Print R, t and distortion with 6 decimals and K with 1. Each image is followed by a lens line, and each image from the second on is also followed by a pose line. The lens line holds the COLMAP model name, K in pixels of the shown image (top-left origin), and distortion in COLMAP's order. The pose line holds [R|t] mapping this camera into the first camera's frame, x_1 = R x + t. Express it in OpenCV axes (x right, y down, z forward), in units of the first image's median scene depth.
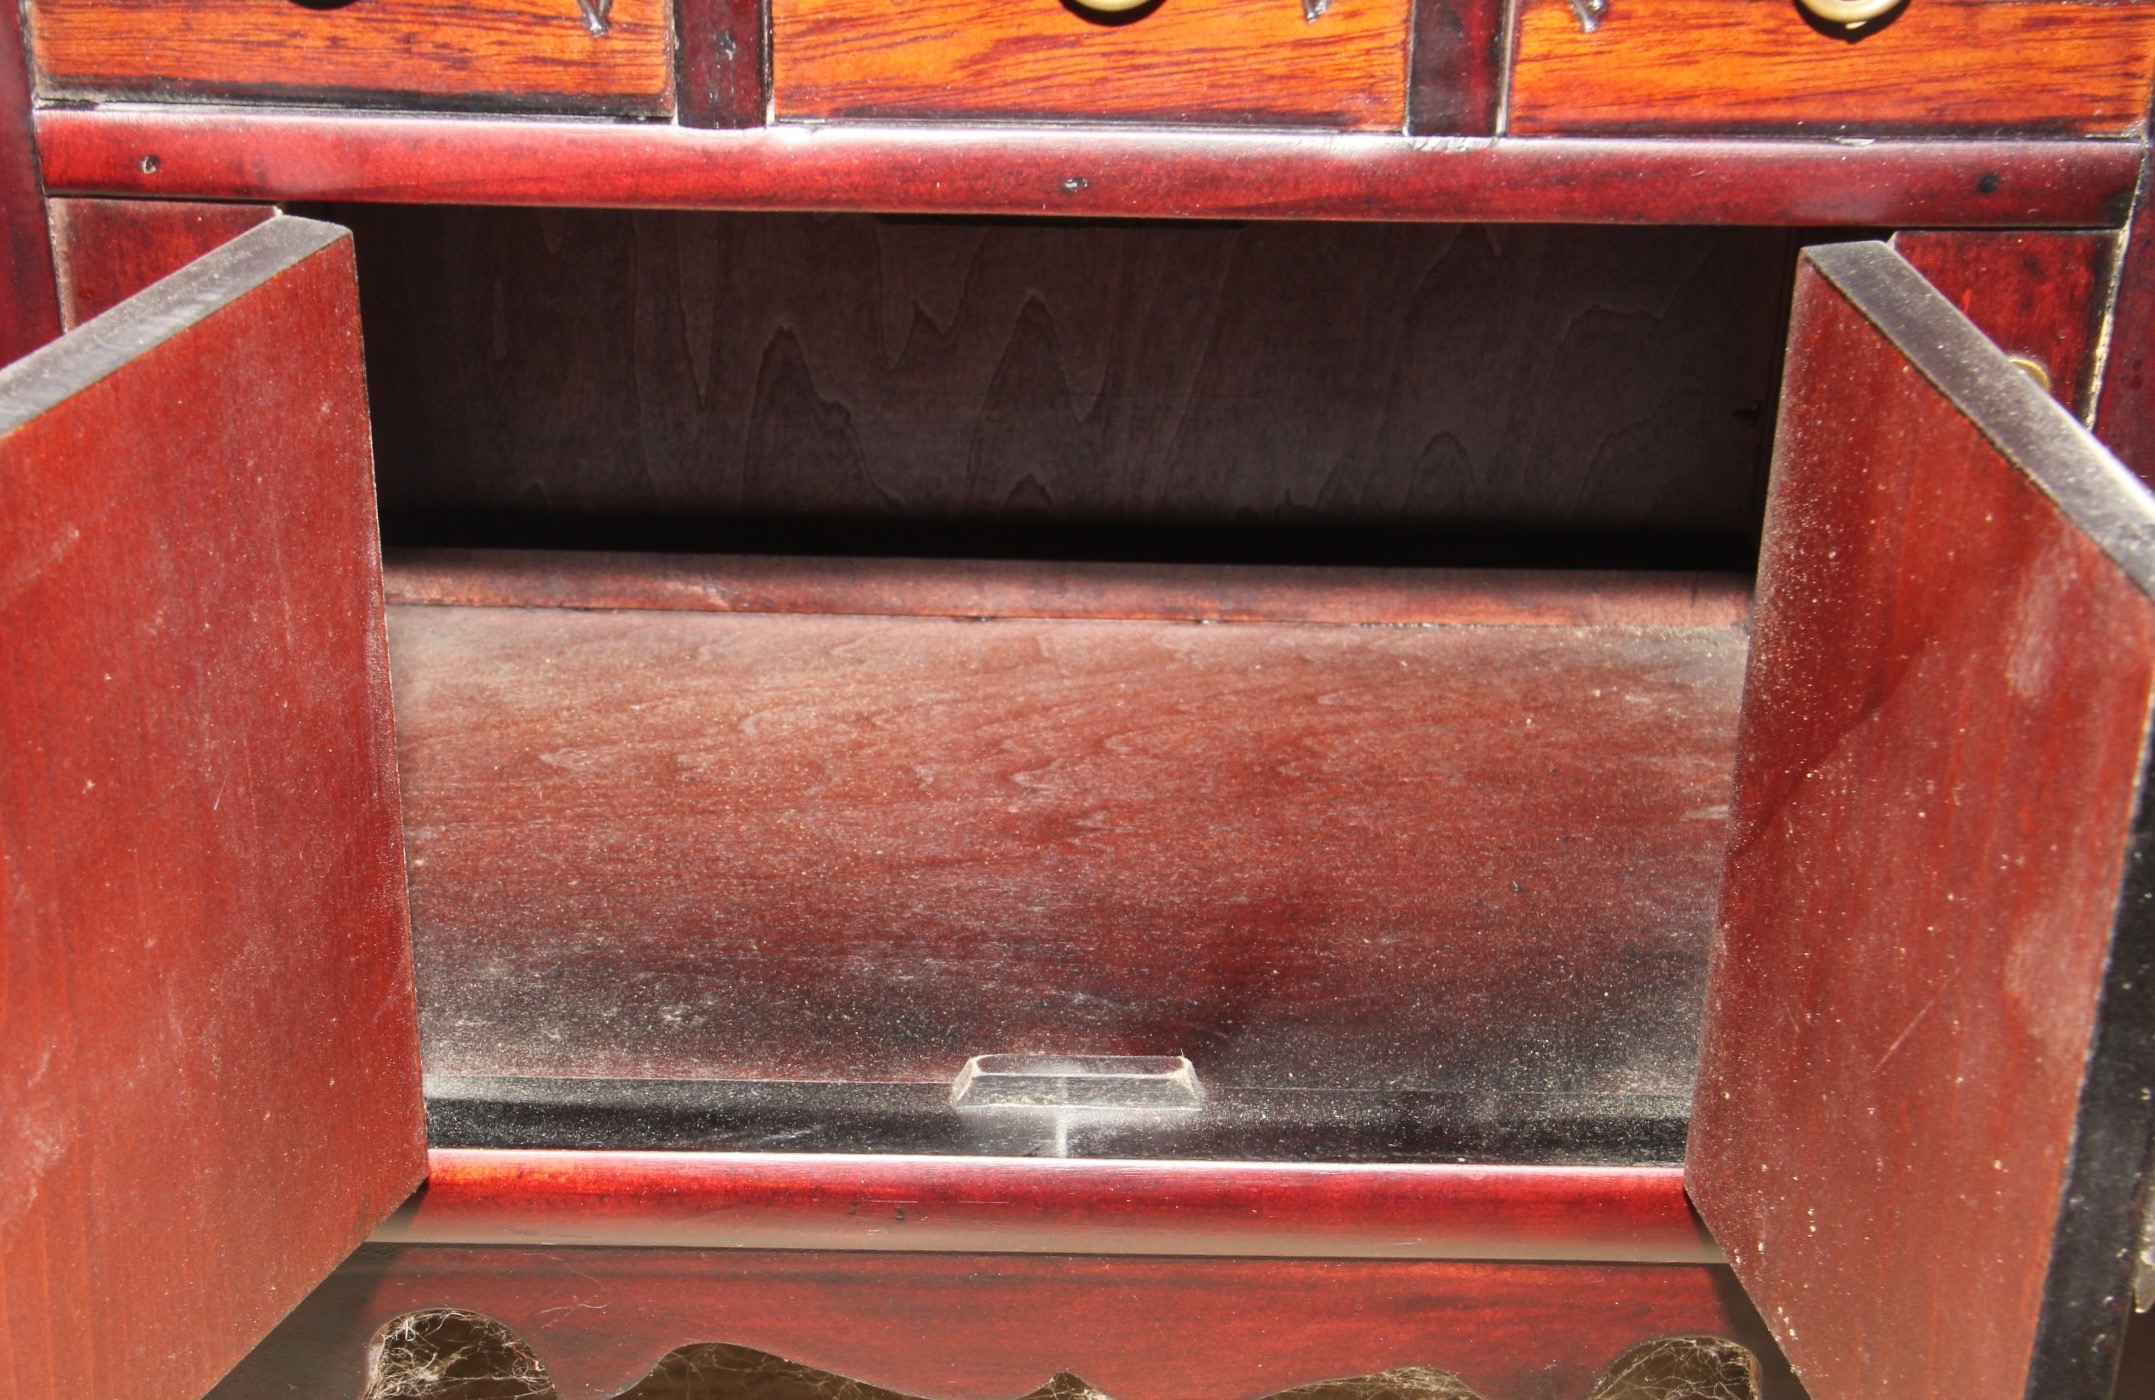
lens RADIAL K [[3372.7, 0, 1074.0], [0, 3372.7, 699.9], [0, 0, 1]] dist [0.015543, 0.000000]
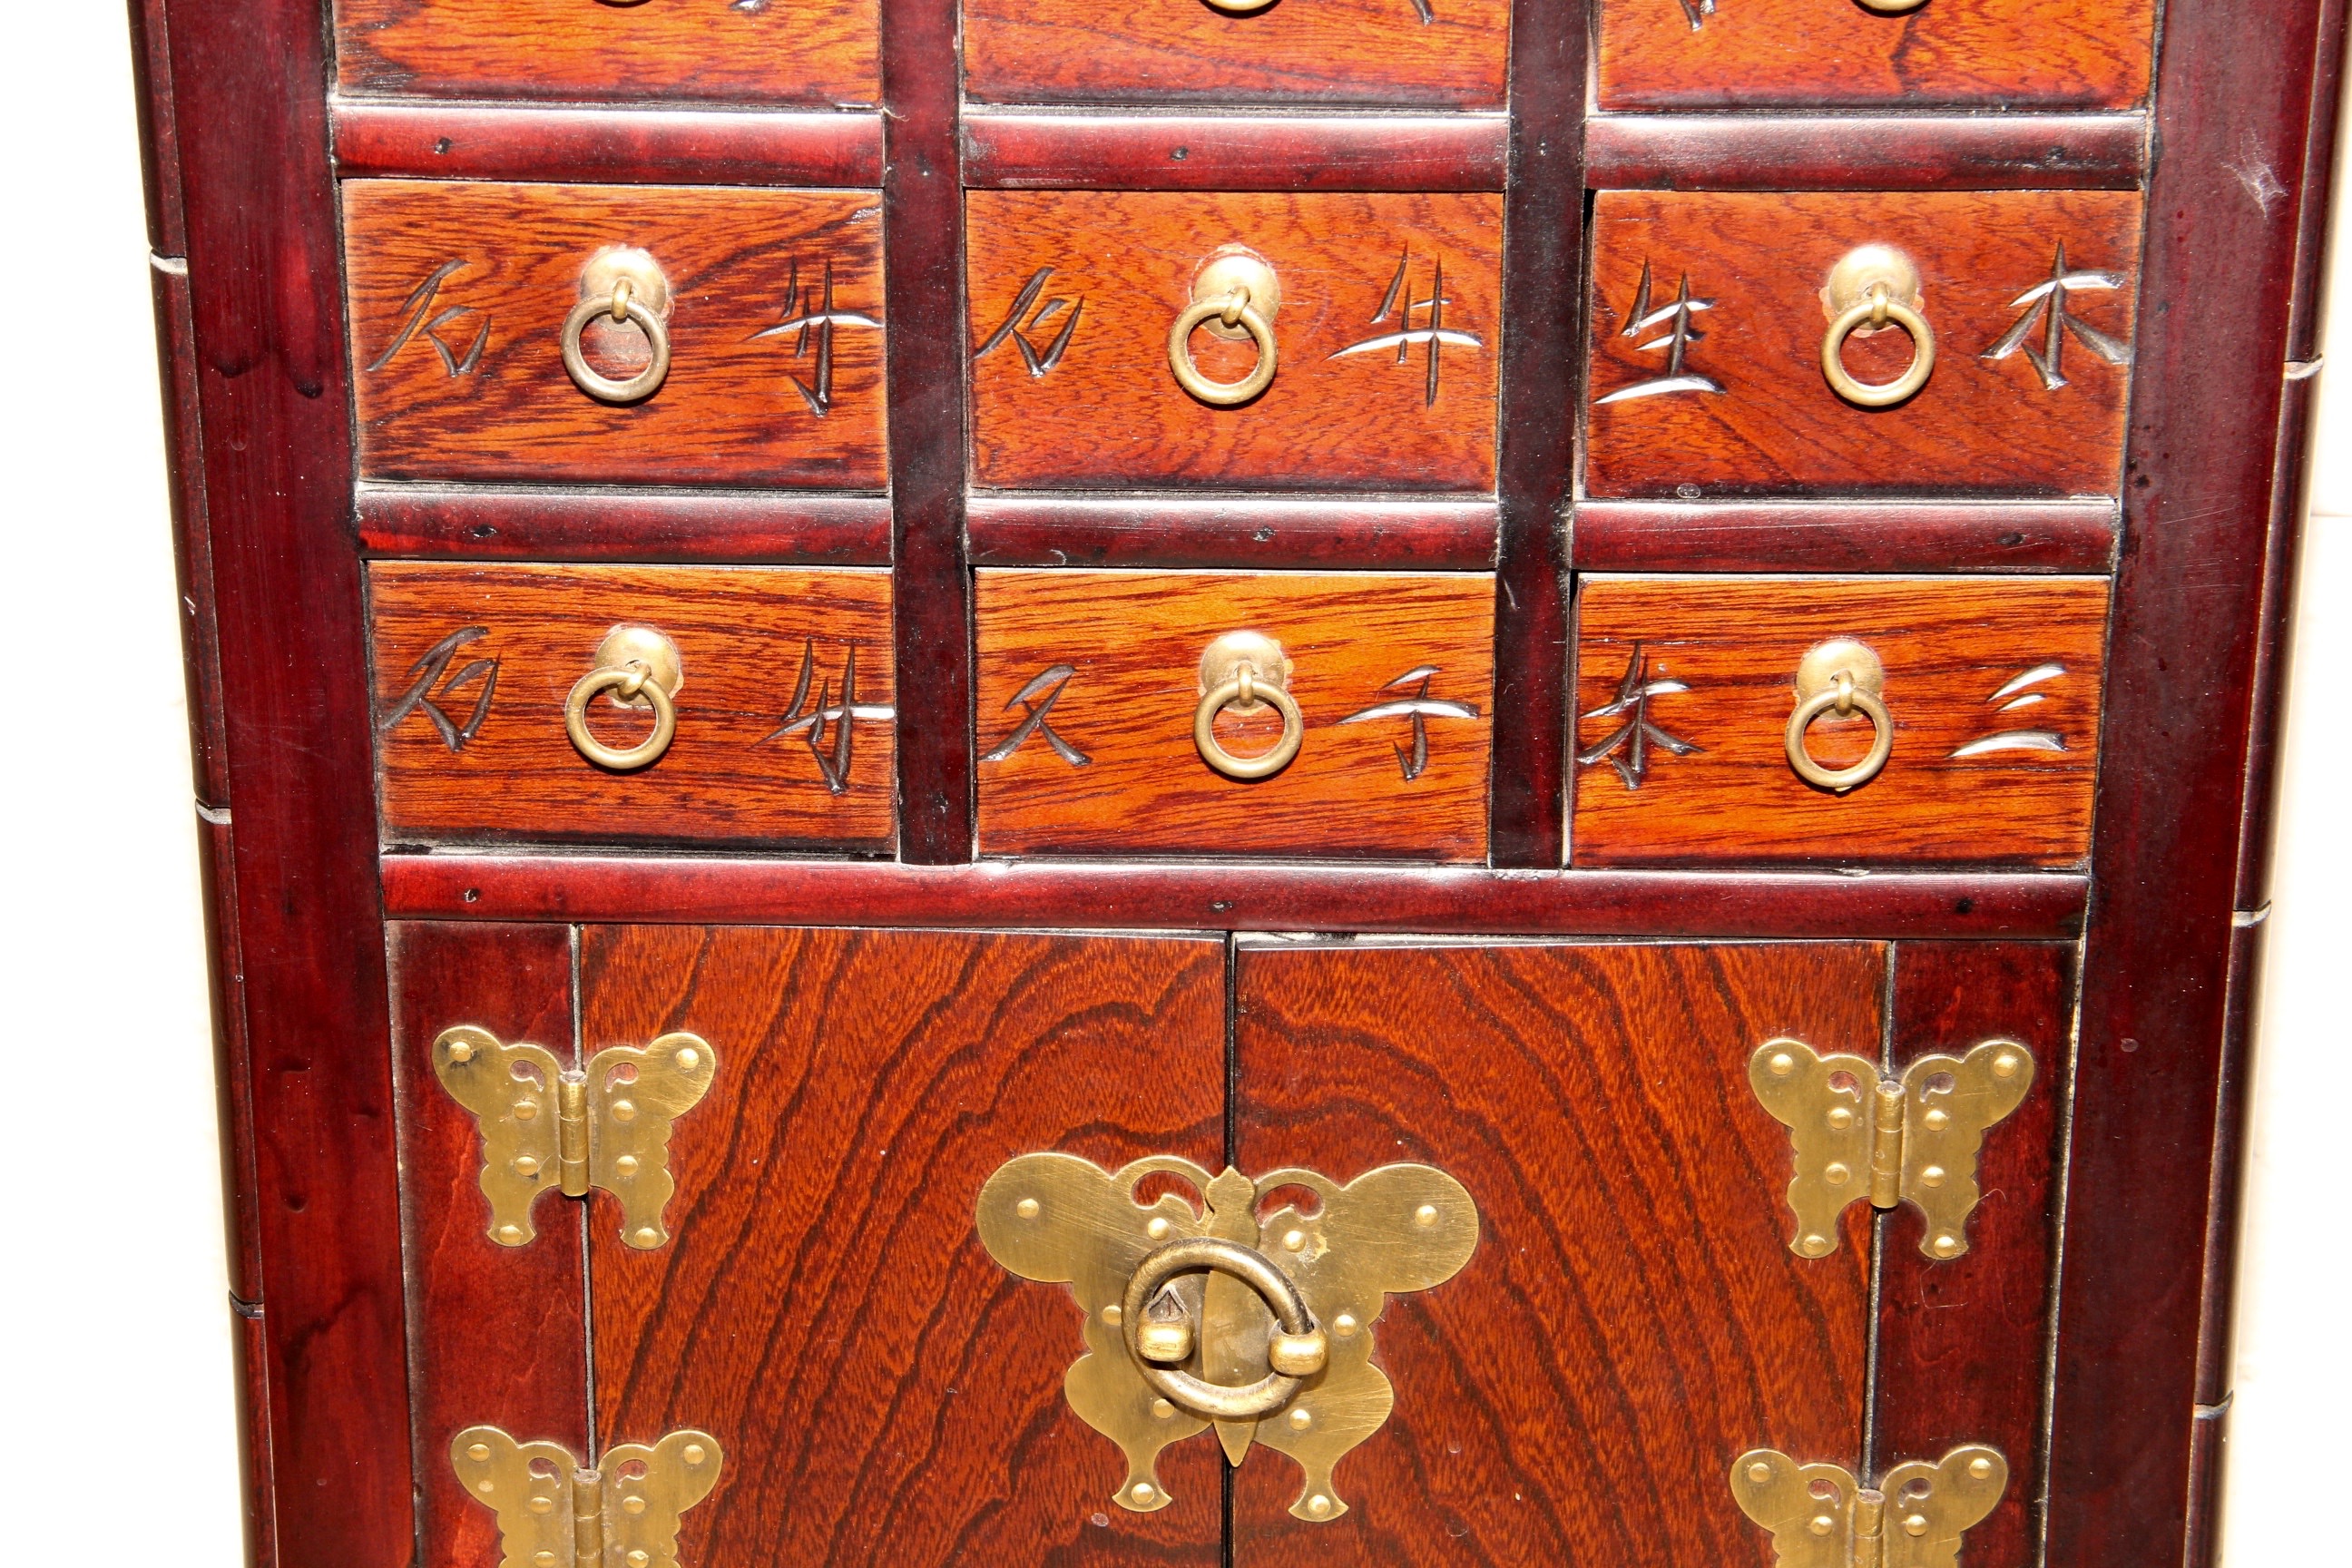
lens RADIAL K [[6379.6, 0, 1139.7], [0, 6379.6, 887.5], [0, 0, 1]] dist [0.491344, 0.000000]
pose [[0.999373, -0.006975, -0.034706, 0.051801], [0.005945, 0.999541, -0.029703, -0.091543], [0.034897, 0.029478, 0.998956, -1.345368]]
